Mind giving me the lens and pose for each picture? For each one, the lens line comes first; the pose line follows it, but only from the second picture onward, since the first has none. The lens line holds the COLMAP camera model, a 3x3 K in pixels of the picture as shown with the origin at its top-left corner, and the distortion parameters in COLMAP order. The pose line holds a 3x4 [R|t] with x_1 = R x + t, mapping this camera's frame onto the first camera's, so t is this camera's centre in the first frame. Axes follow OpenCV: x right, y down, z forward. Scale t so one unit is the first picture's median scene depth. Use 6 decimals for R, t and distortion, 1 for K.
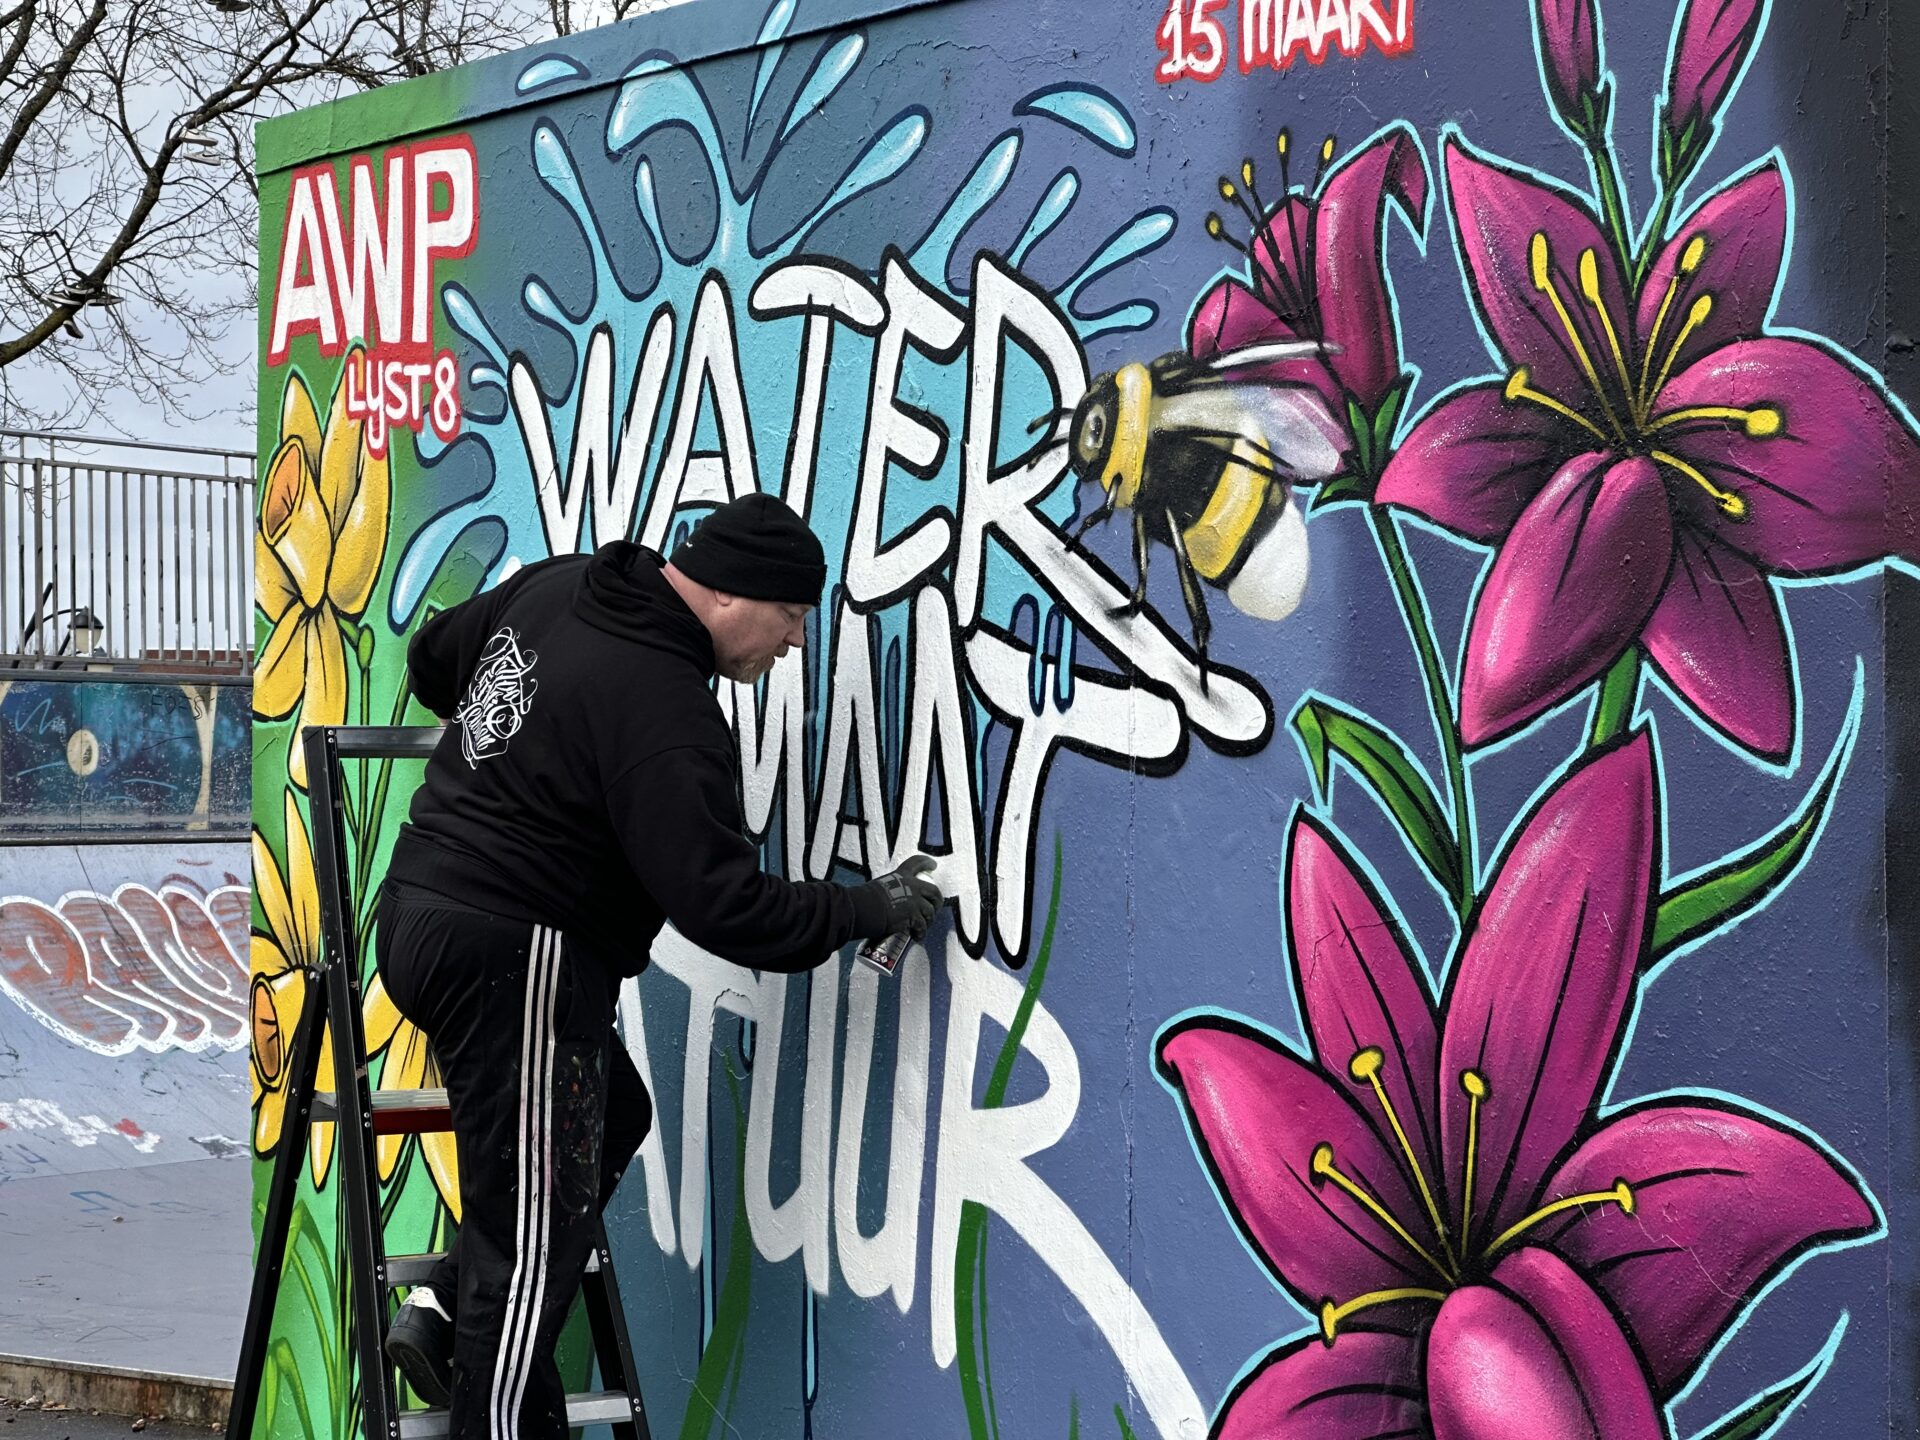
lens RADIAL K [[4259.0, 0, 900.3], [0, 4259.0, 716.8], [0, 0, 1]] dist [-0.004724, 3.129556]
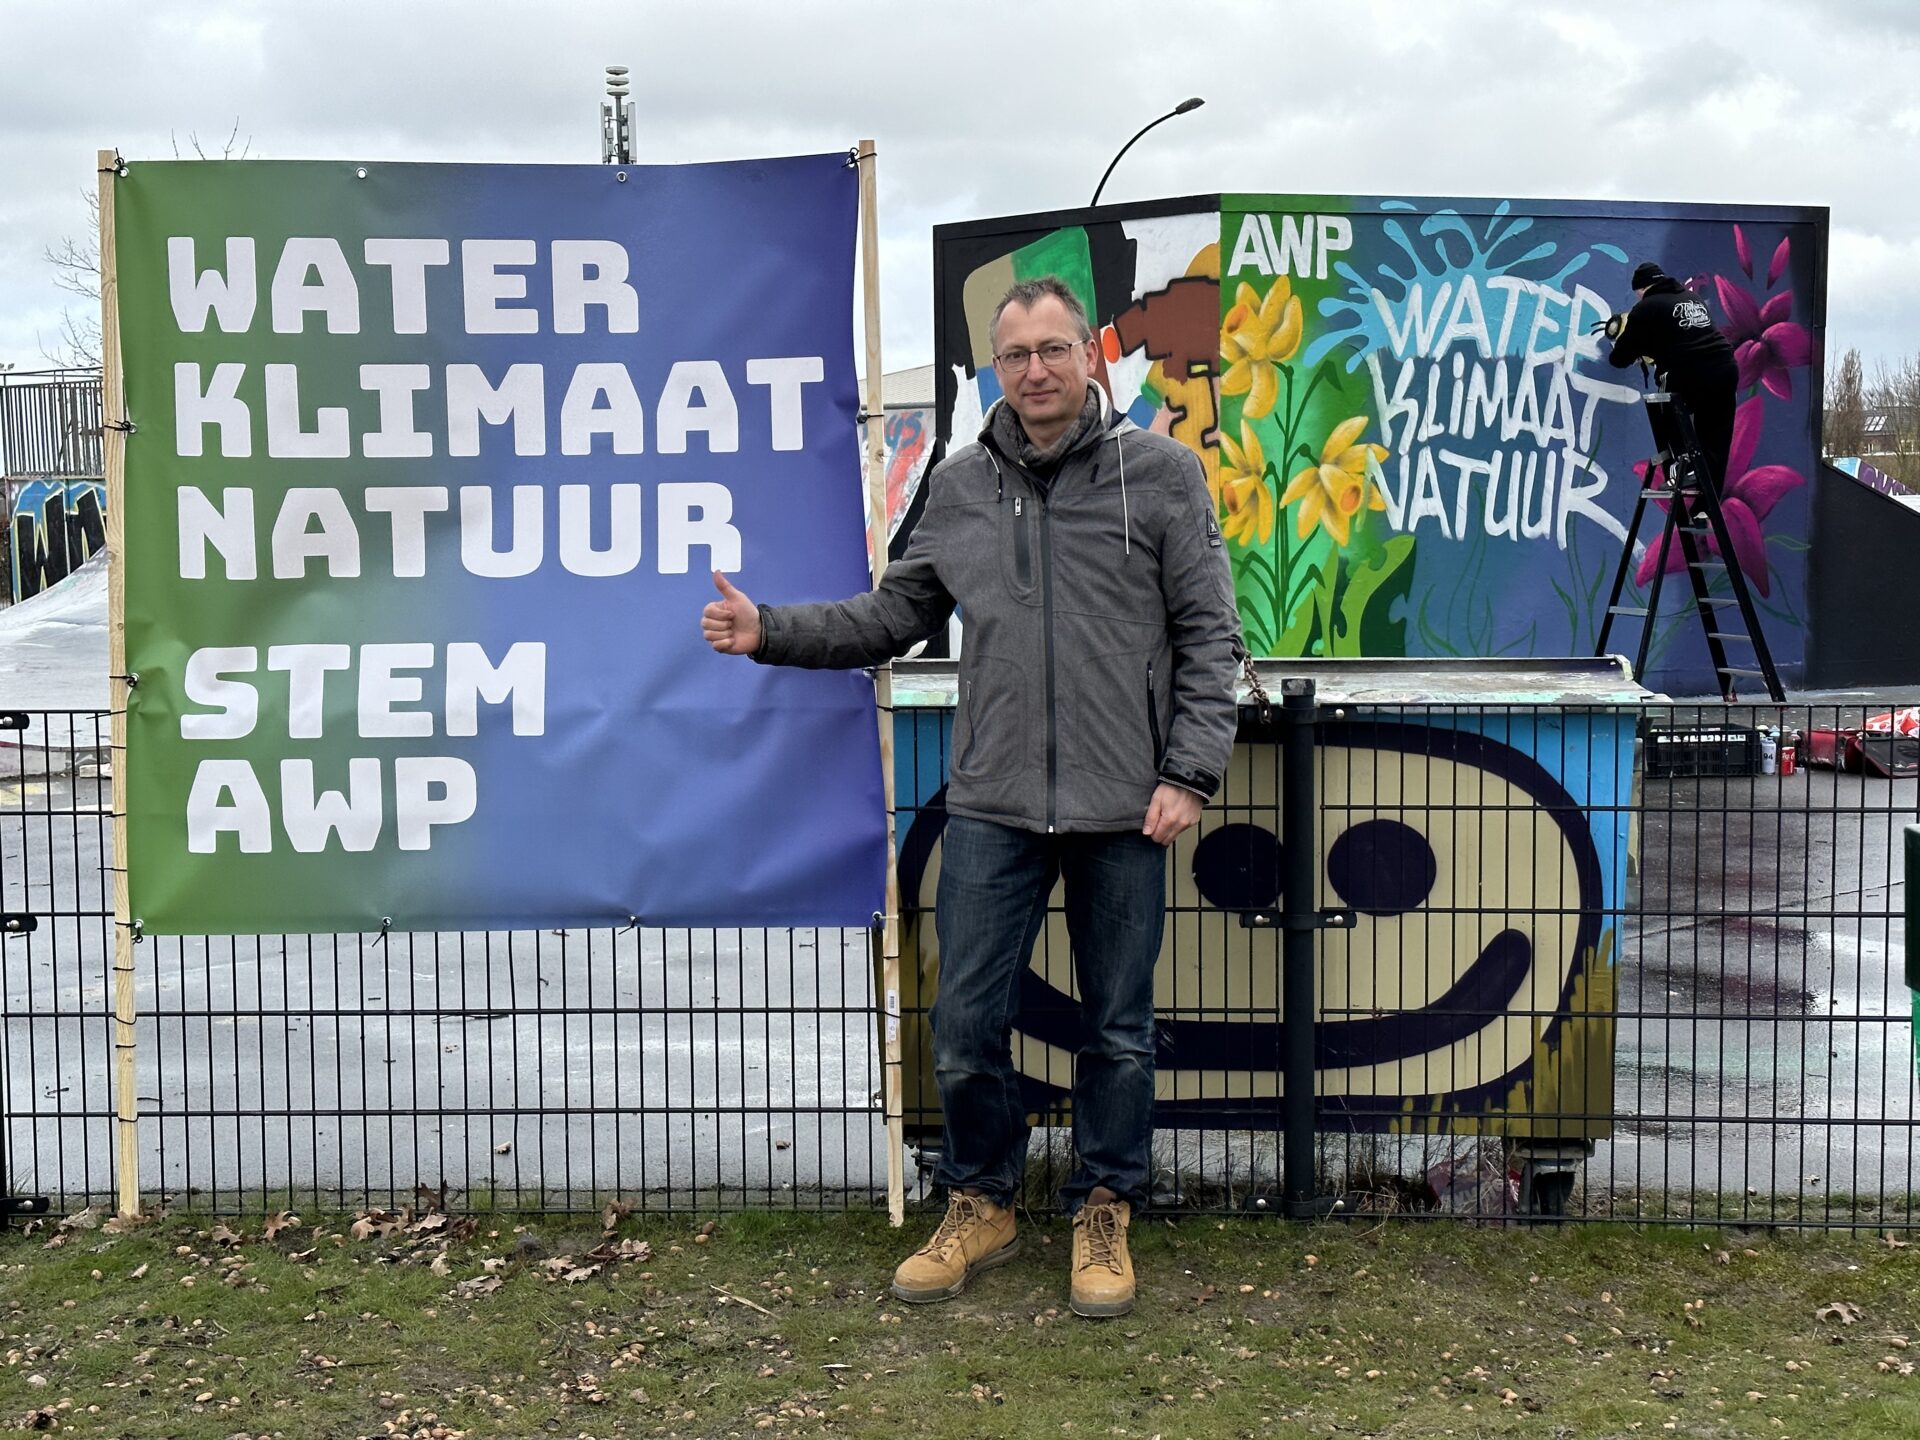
lens RADIAL K [[2685.4, 0, 942.9], [0, 2685.4, 720.8], [0, 0, 1]] dist [0.130460, -0.077737]
pose [[0.214251, -0.099809, 0.971666, -2.998192], [0.003490, 0.994838, 0.101420, 0.051908], [-0.976772, -0.018338, 0.213493, 1.135540]]
